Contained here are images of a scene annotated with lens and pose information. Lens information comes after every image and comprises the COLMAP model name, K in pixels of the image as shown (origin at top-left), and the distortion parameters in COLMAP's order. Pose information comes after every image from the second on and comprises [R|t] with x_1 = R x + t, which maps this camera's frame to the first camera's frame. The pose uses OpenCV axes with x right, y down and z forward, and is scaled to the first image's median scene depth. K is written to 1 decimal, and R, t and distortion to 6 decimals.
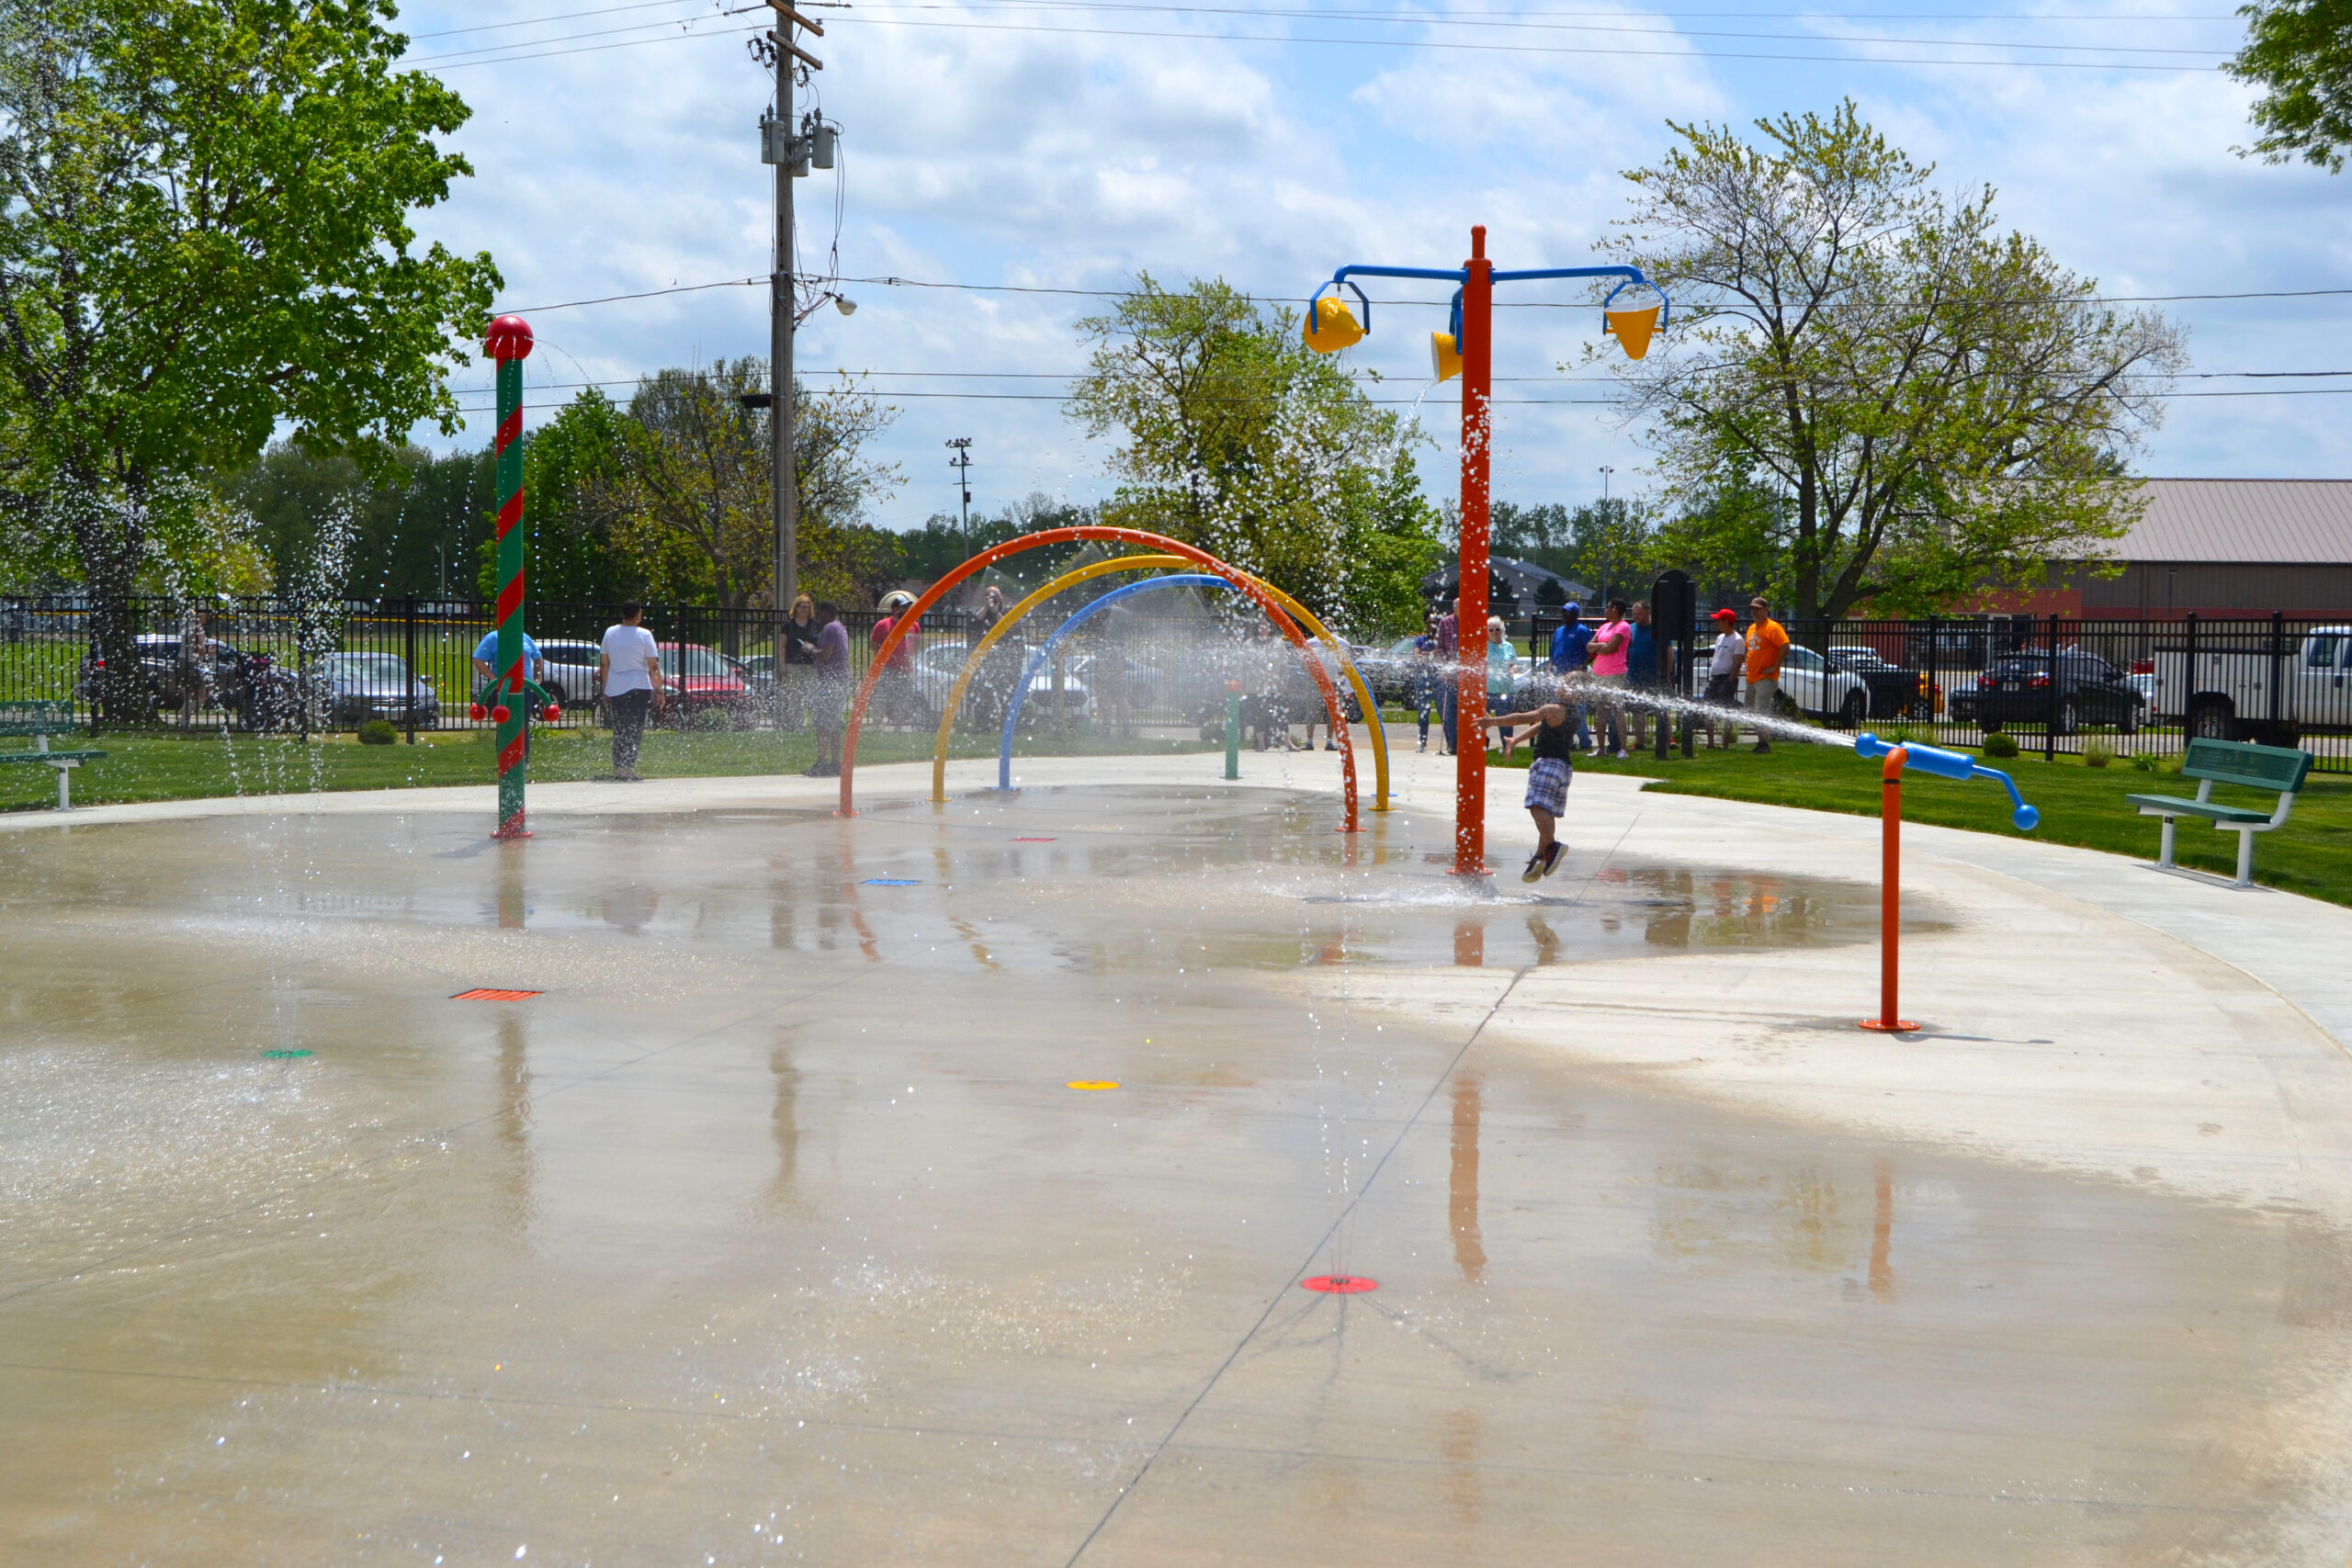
lens RADIAL K [[2869.2, 0, 1195.9], [0, 2869.2, 818.3], [0, 0, 1]] dist [-0.057878, 0.000000]
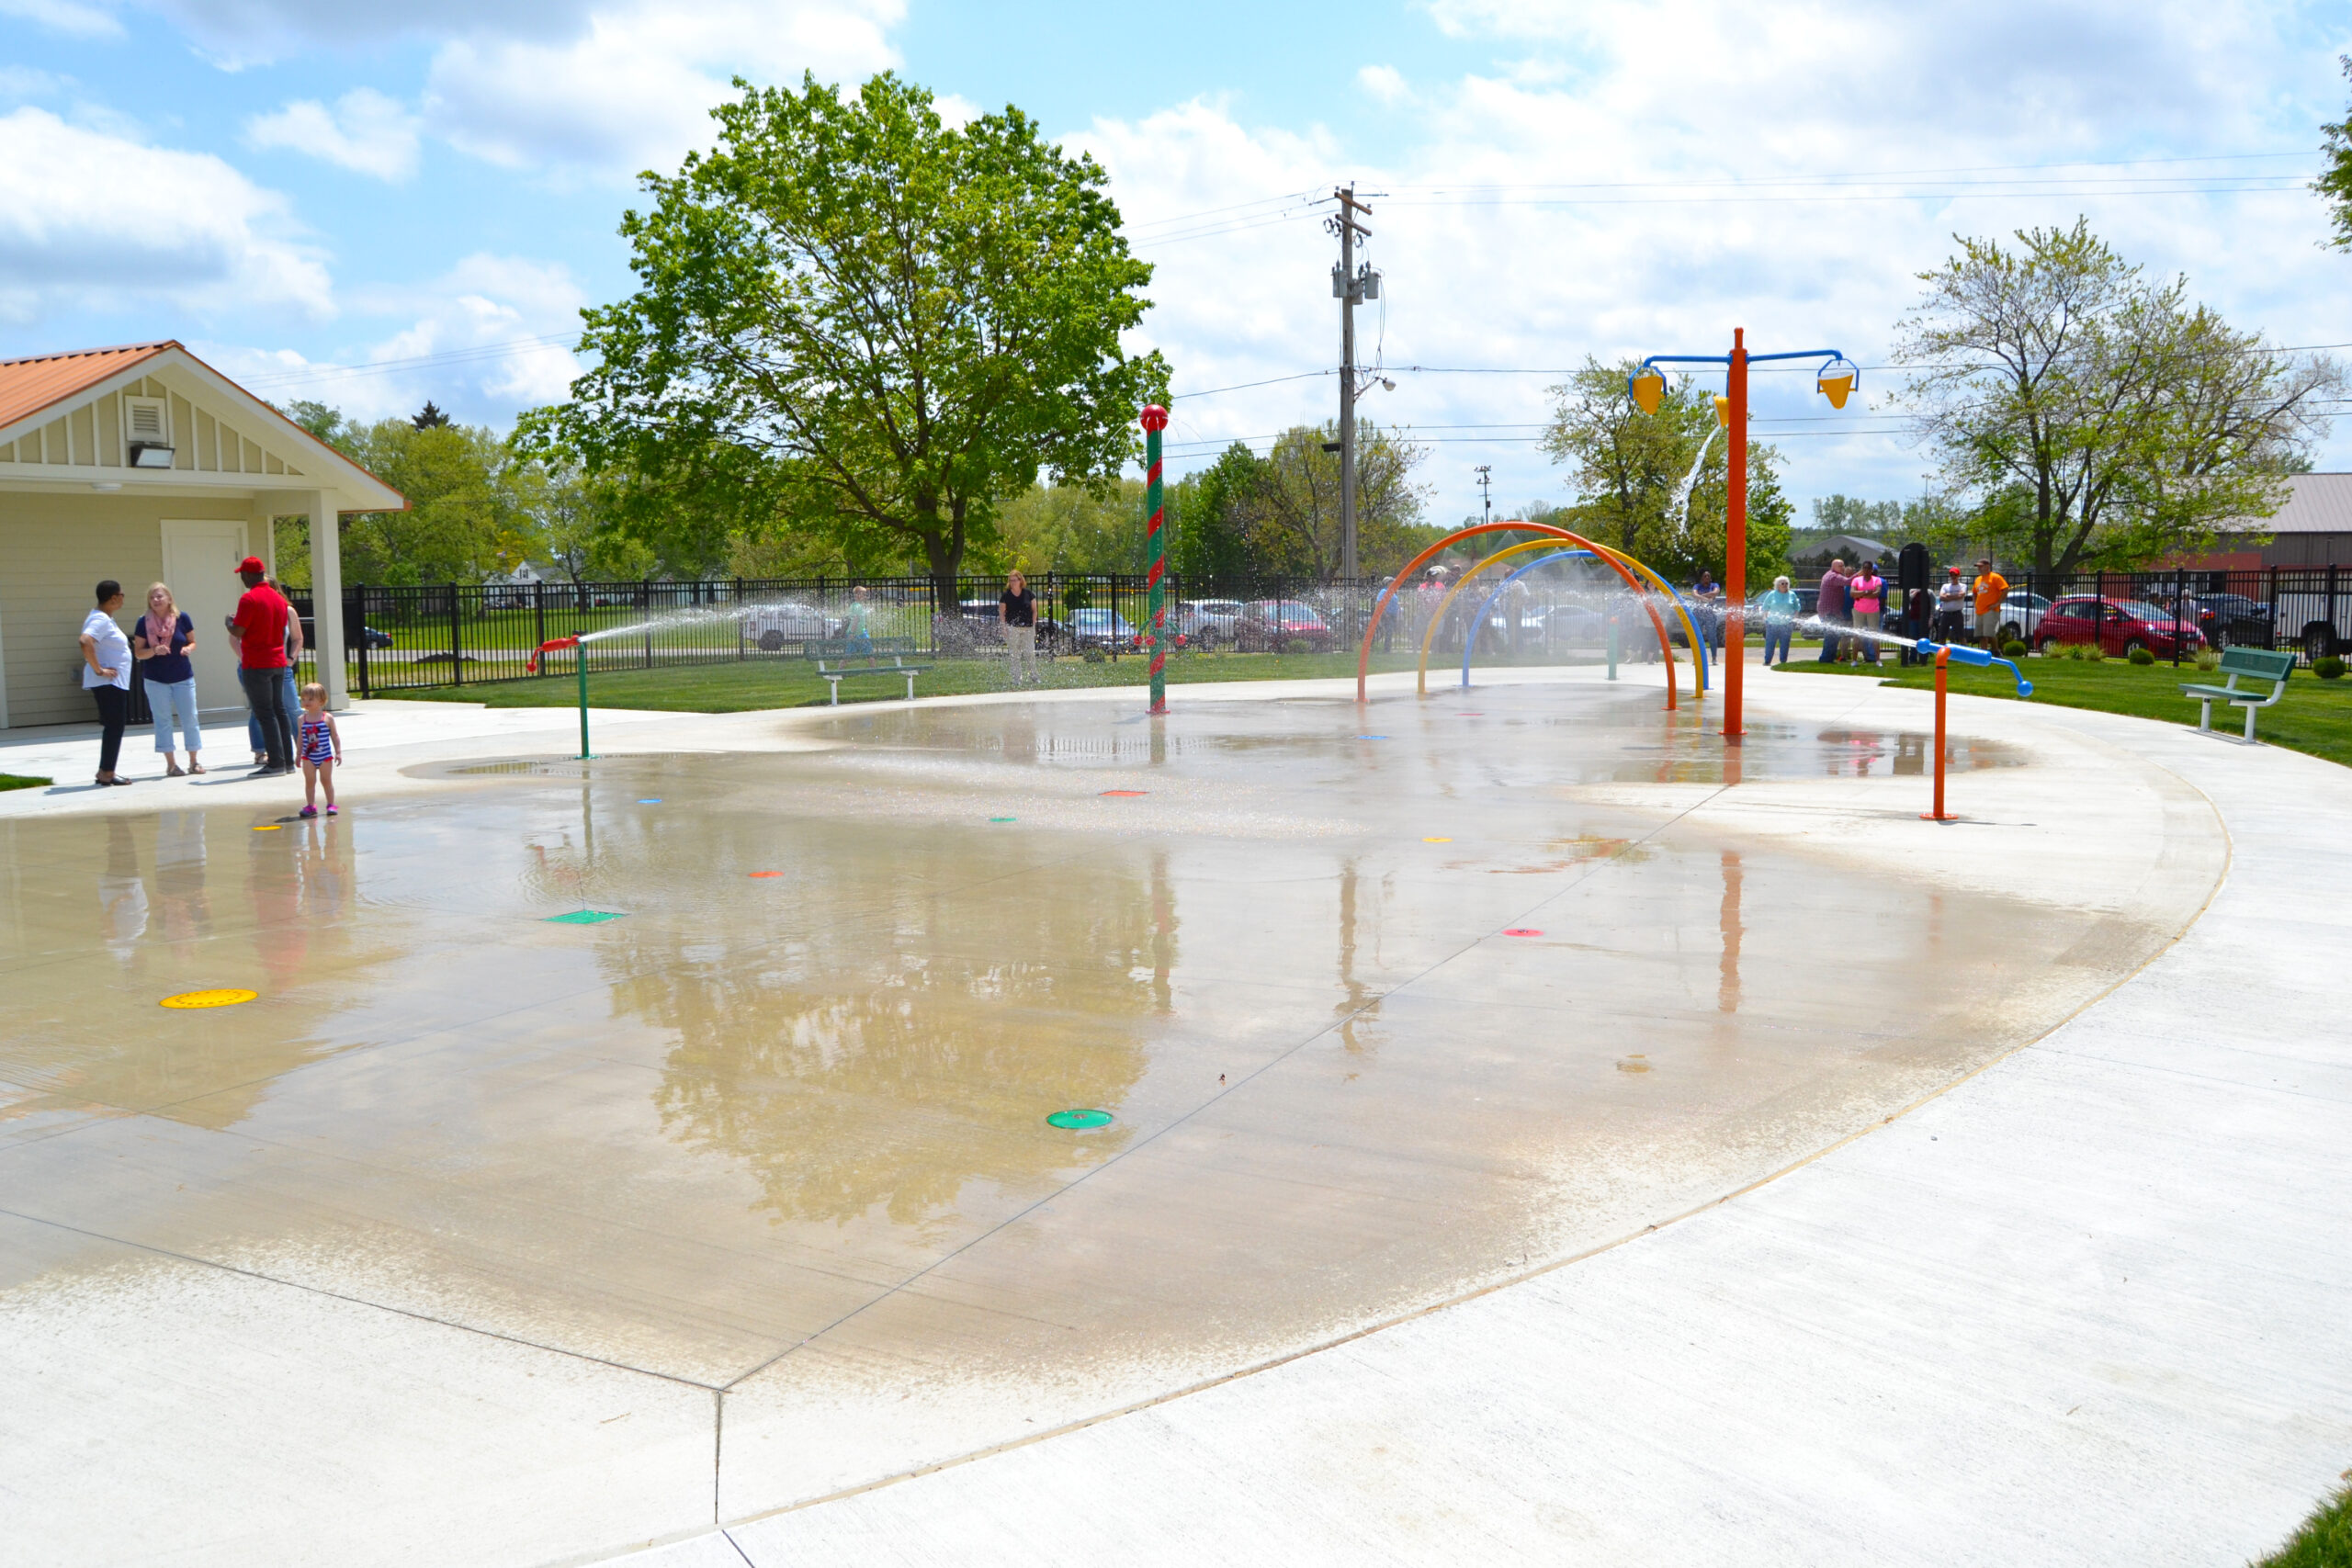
lens RADIAL K [[1866.8, 0, 1204.6], [0, 1866.8, 786.1], [0, 0, 1]] dist [-0.087429, 0.029919]
pose [[0.972830, 0.006825, -0.231420, 0.018962], [0.001941, 0.999290, 0.037630, 0.003521], [0.231512, -0.037057, 0.972126, -0.030498]]
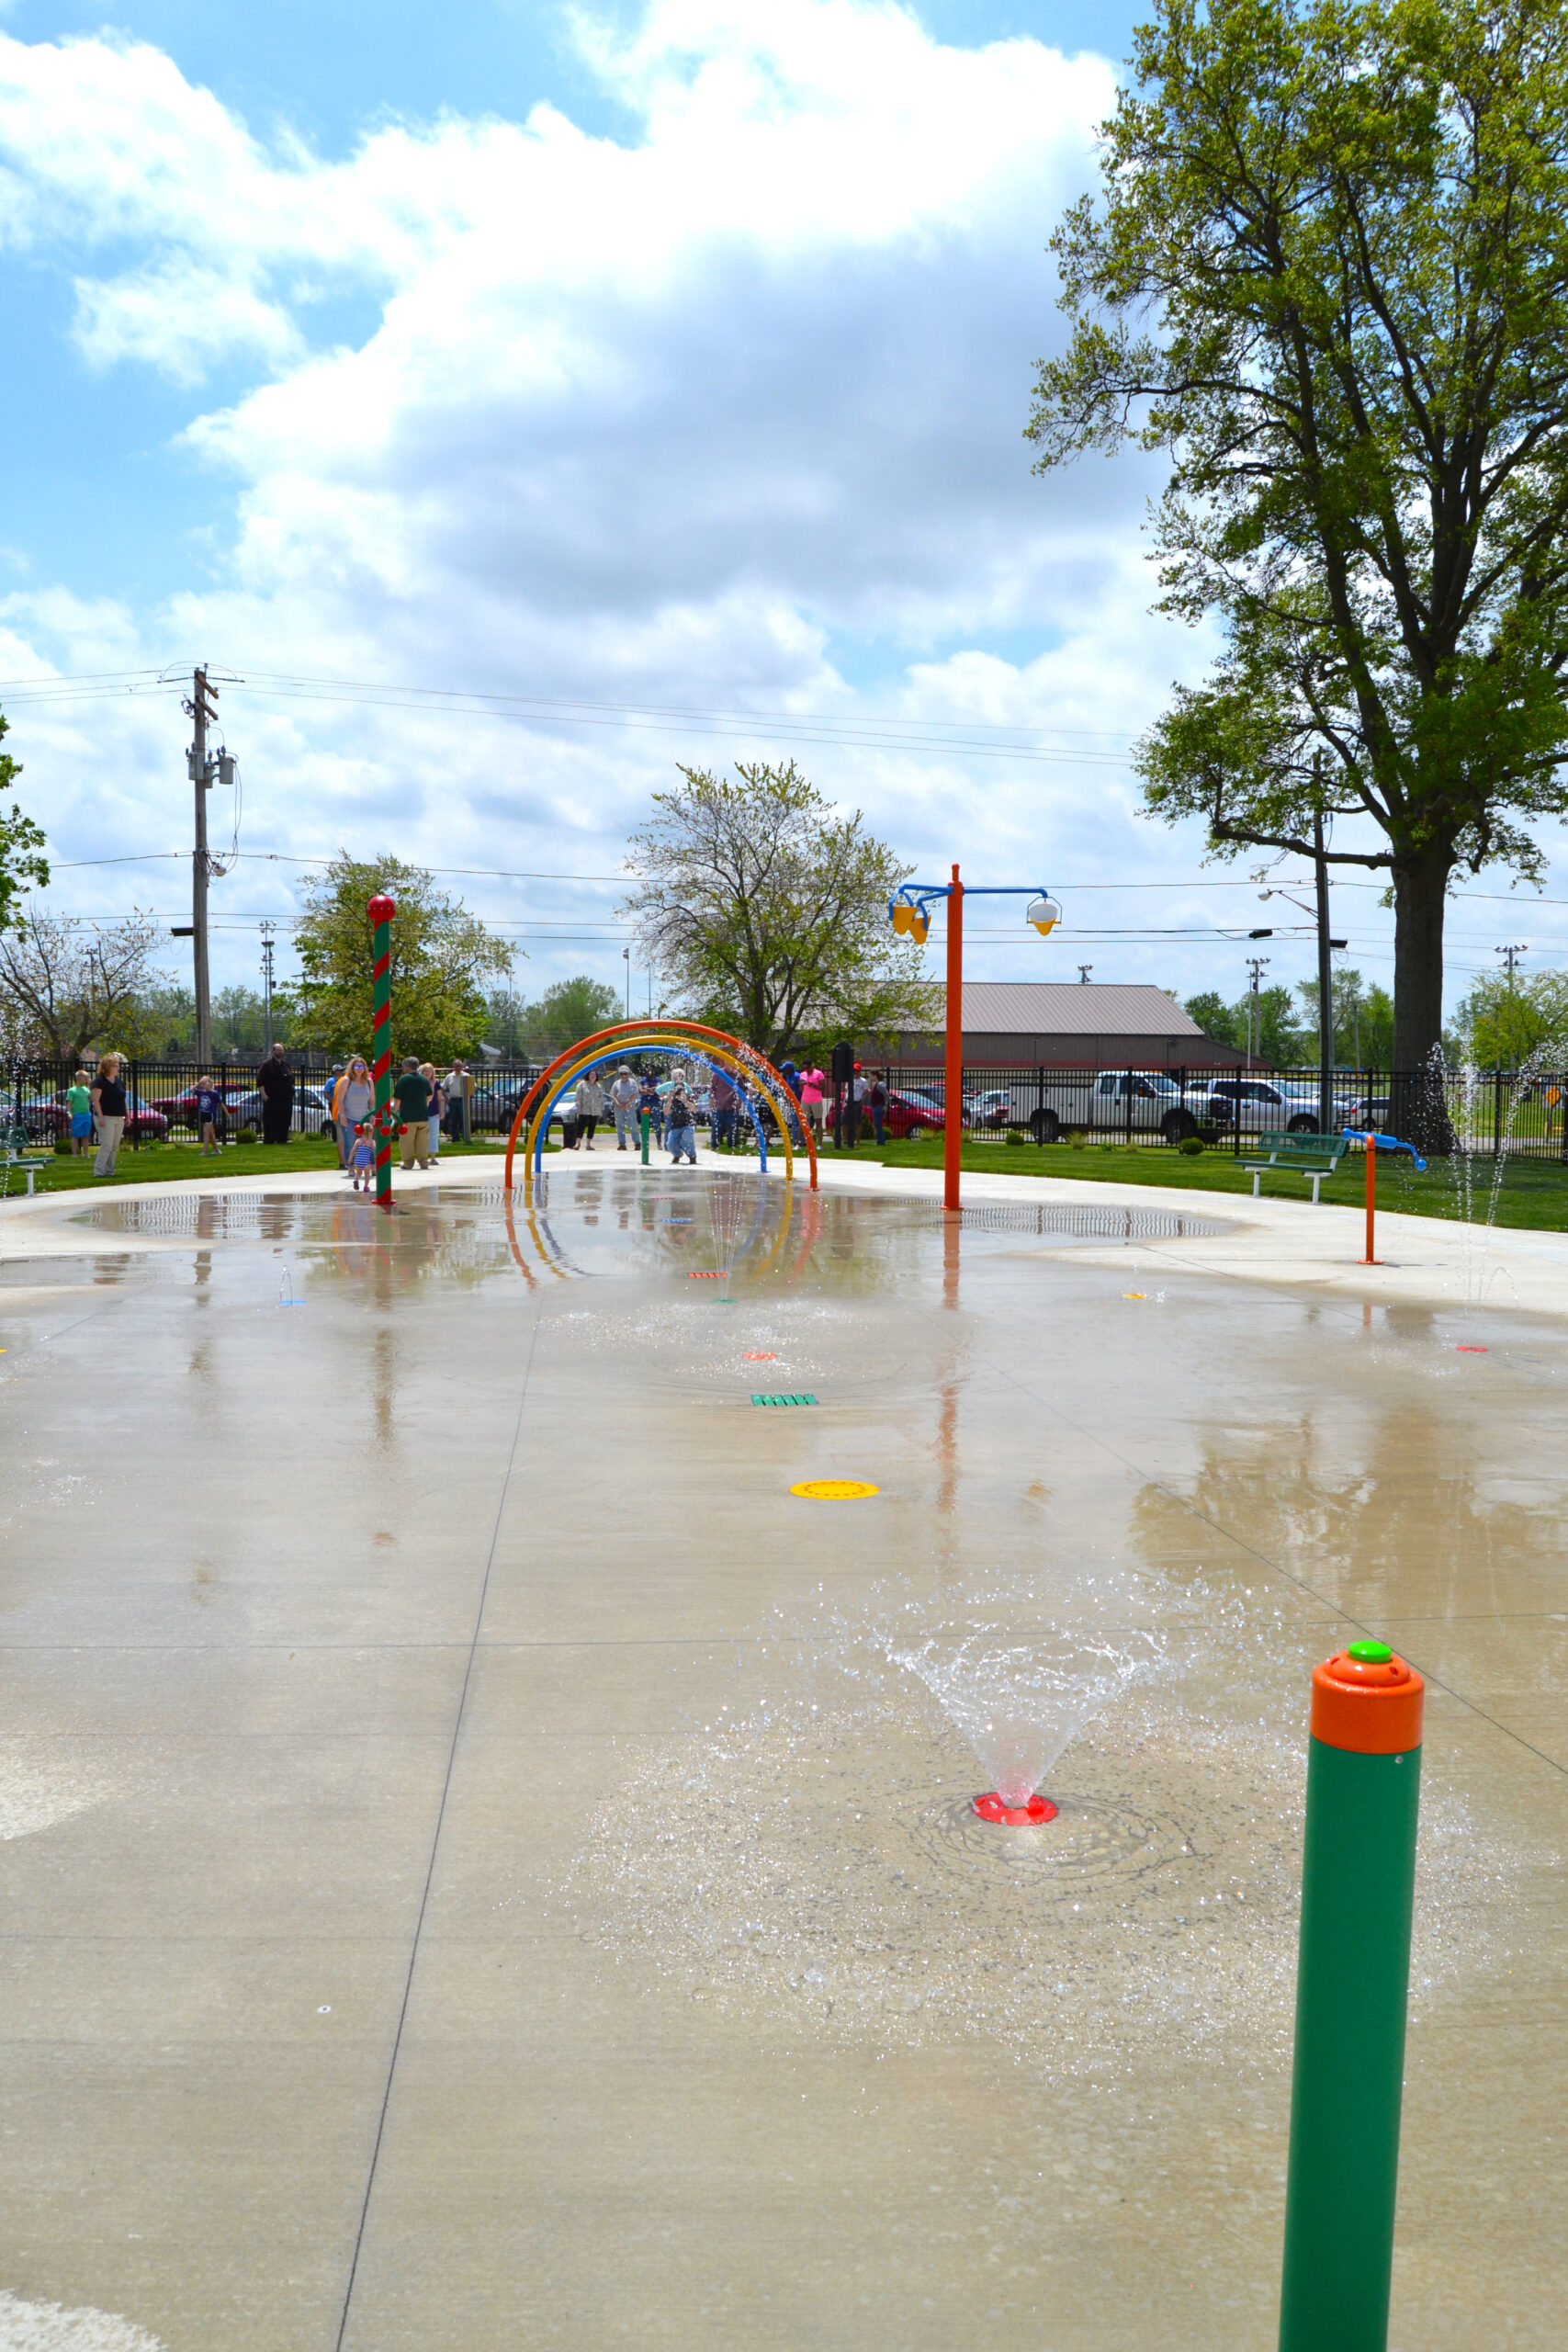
lens RADIAL K [[1866.8, 0, 773.8], [0, 1866.8, 1191.5], [0, 0, 1]] dist [-0.087429, 0.029919]
pose [[0.954708, -0.022824, 0.296668, -0.148884], [0.023625, 0.999721, 0.000885, 0.001762], [-0.296606, 0.006164, 0.954980, -0.051549]]
